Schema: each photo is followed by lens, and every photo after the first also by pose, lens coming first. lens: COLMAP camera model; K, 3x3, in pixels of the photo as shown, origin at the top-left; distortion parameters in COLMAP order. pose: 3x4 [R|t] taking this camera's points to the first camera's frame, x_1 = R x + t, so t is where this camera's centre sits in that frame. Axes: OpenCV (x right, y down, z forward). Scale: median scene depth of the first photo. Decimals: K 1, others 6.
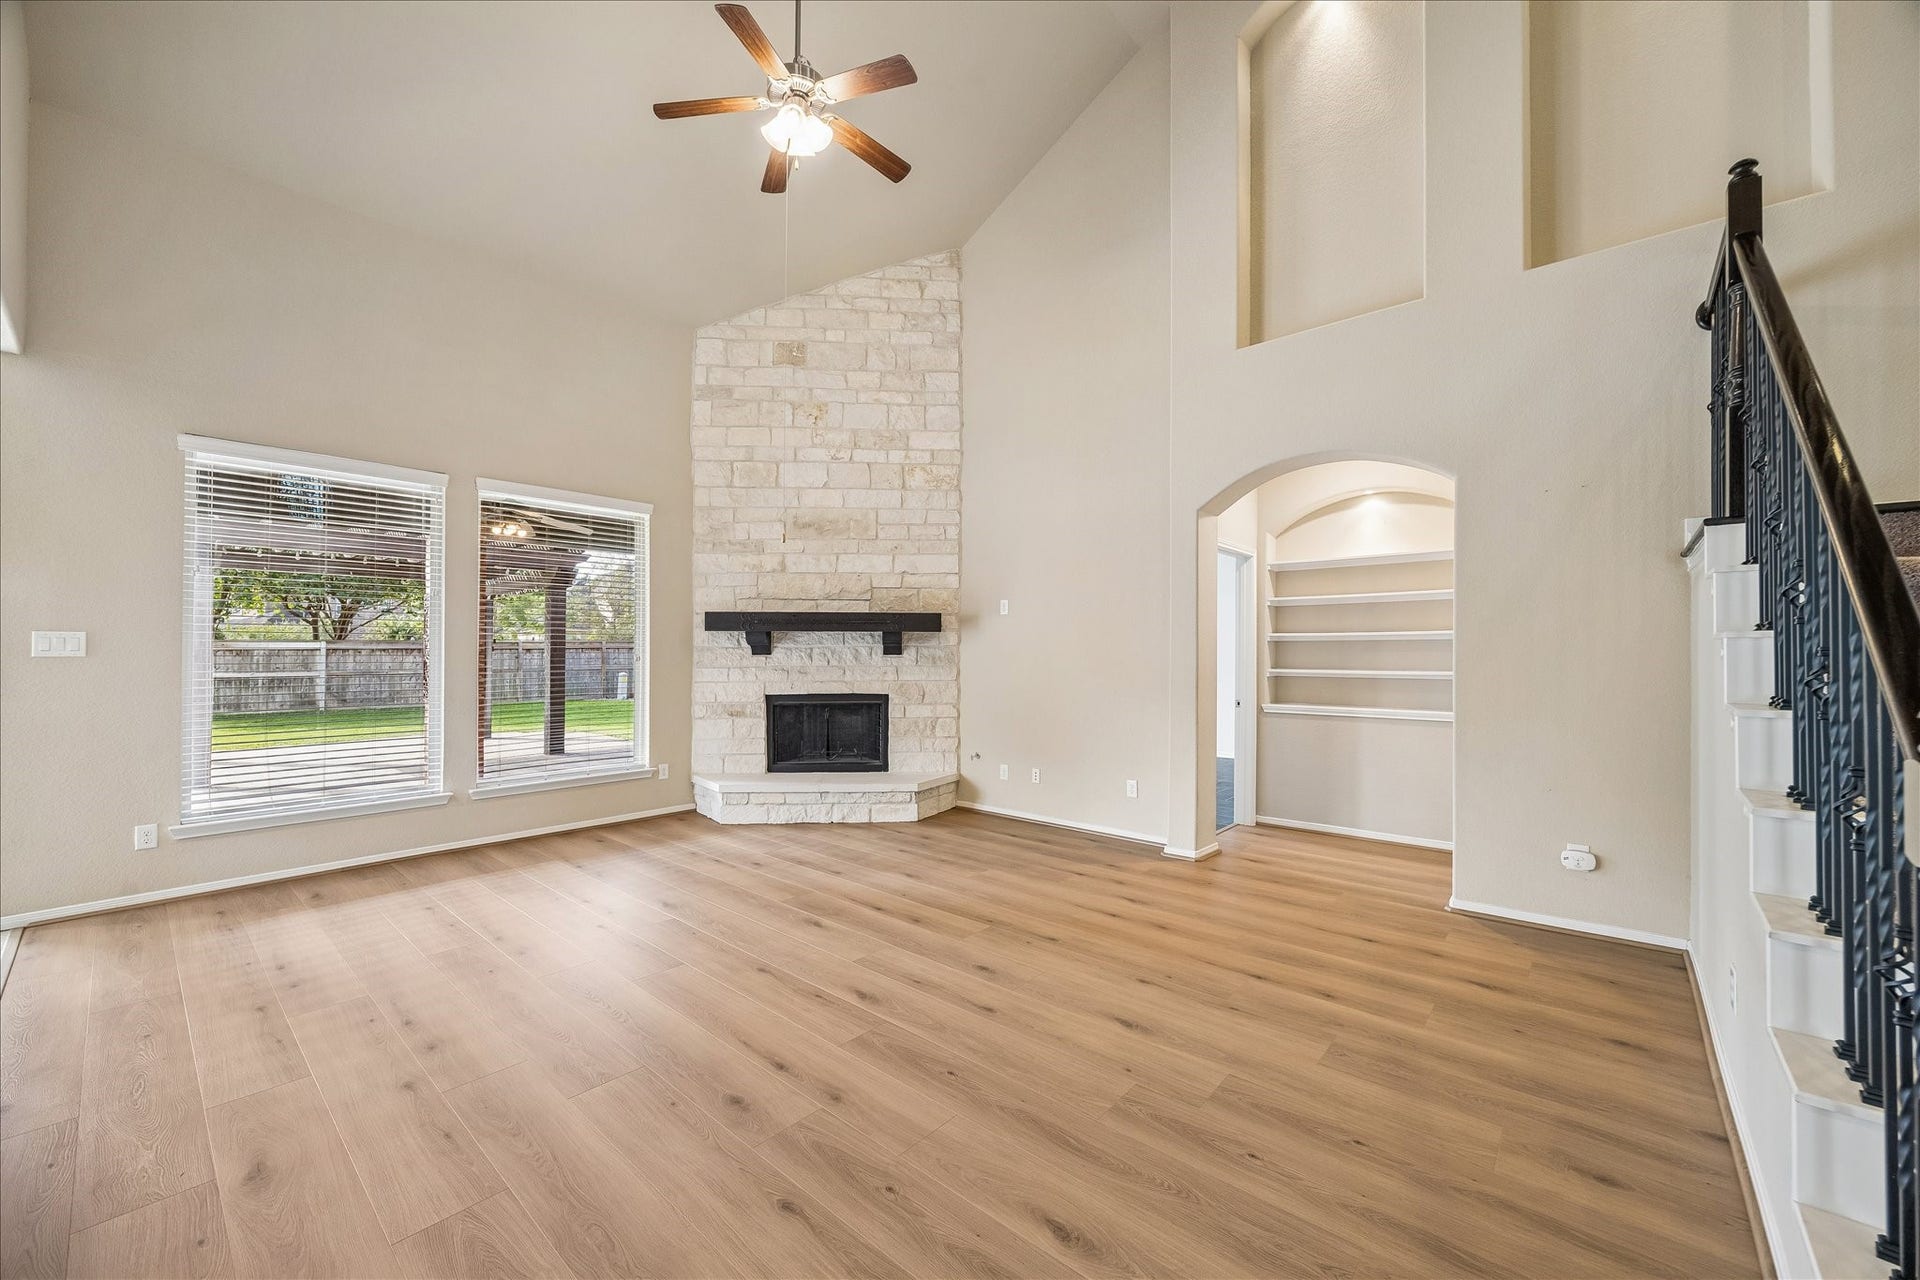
lens RADIAL K [[736.2, 0, 962.9], [0, 736.2, 648.6], [0, 0, 1]] dist [-0.006842, 0.000218]
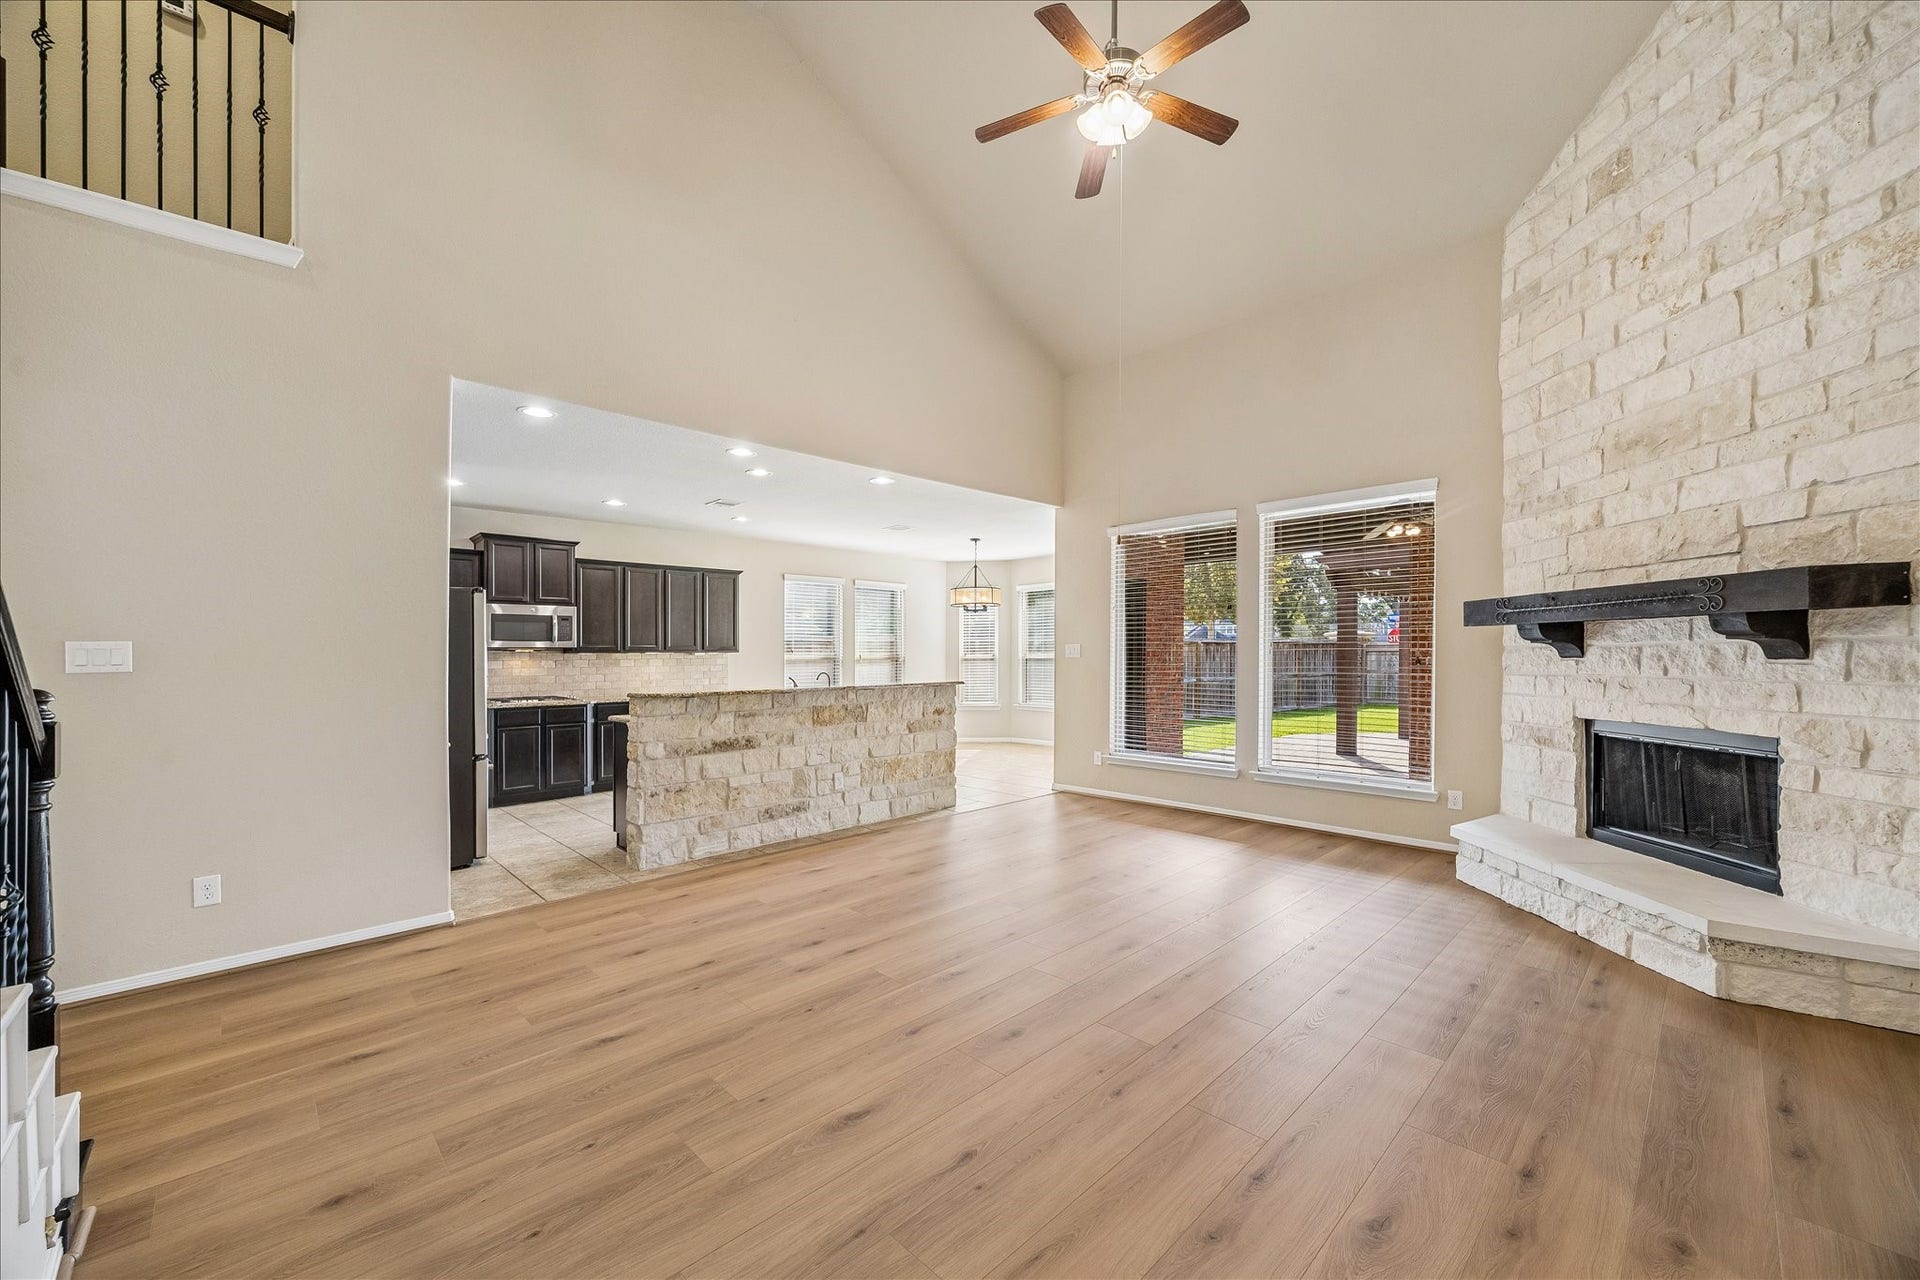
lens RADIAL K [[736.2, 0, 962.5], [0, 736.2, 649.1], [0, 0, 1]] dist [-0.006842, 0.000218]
pose [[-0.076532, -0.007012, -0.997043, 0.428745], [0.009448, 0.999925, -0.007757, 0.000609], [0.997022, -0.010014, -0.076460, 0.496163]]
